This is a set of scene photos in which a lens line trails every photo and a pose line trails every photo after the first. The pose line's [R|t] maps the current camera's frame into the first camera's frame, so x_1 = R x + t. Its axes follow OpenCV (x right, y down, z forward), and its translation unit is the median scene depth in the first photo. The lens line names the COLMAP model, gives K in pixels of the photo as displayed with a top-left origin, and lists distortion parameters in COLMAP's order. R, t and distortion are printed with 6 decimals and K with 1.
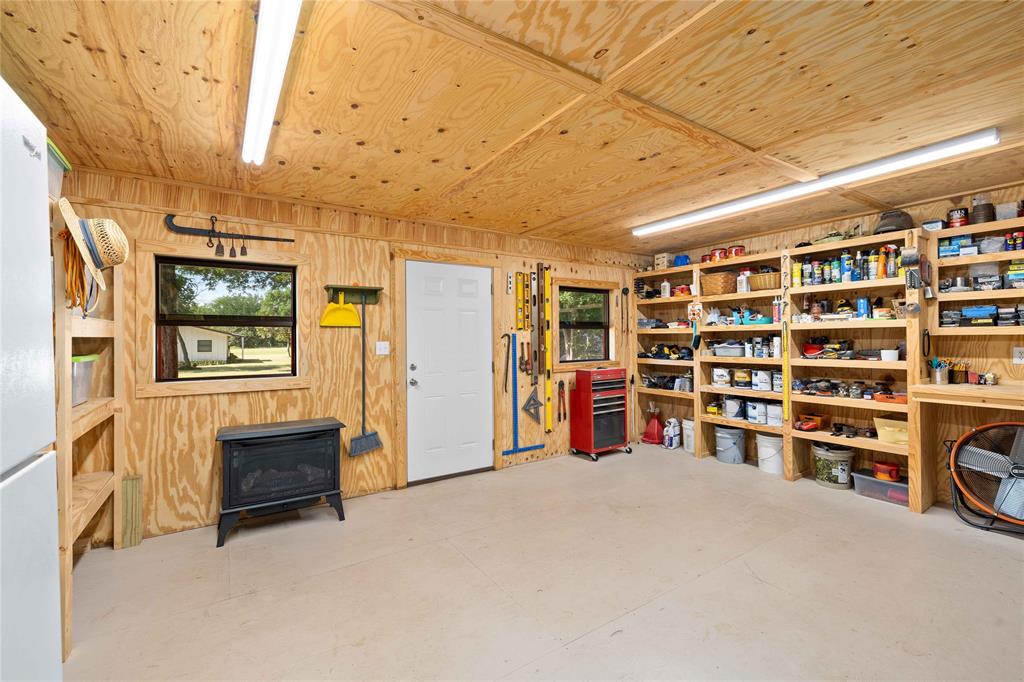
lens RADIAL K [[436.2, 0, 509.3], [0, 436.2, 335.7], [0, 0, 1]] dist [0.000211, -0.000030]
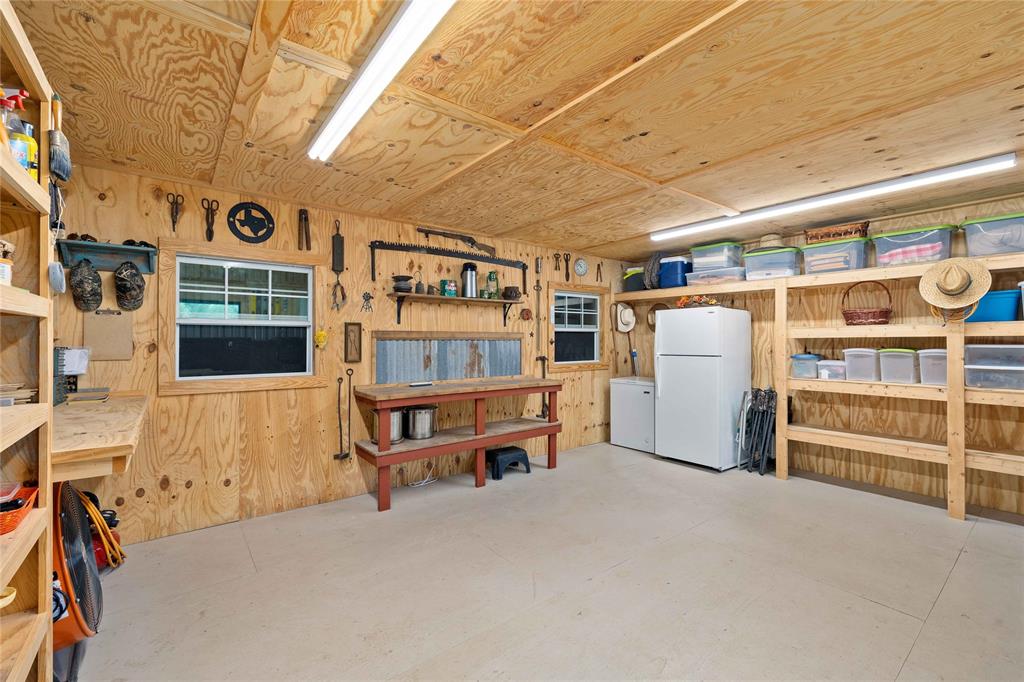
lens RADIAL K [[433.3, 0, 506.8], [0, 433.3, 338.1], [0, 0, 1]] dist [0.000202, -0.000198]
pose [[-0.997660, 0.007024, -0.068002, 0.390218], [0.007659, 0.999929, -0.009086, 0.004896], [0.067934, -0.009585, -0.997644, 1.123039]]
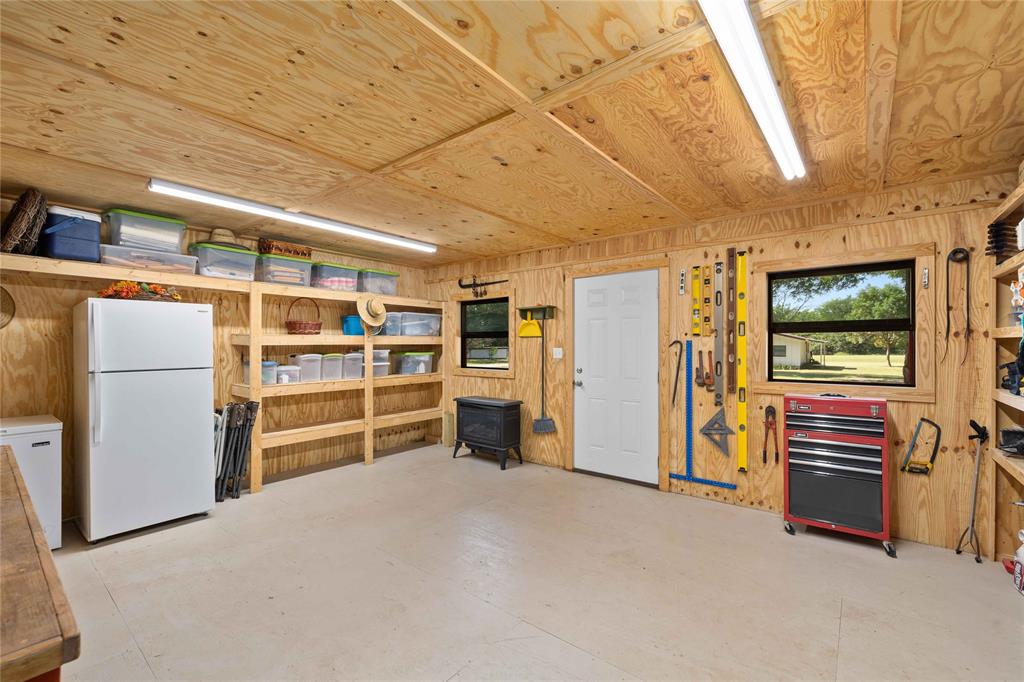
lens RADIAL K [[437.3, 0, 507.9], [0, 437.3, 345.9], [0, 0, 1]] dist [0.000417, 0.000118]
pose [[0.301788, 0.006462, -0.953353, 0.761085], [0.004200, 0.999958, 0.008108, -0.002738], [0.953366, -0.006451, 0.301748, 0.432520]]
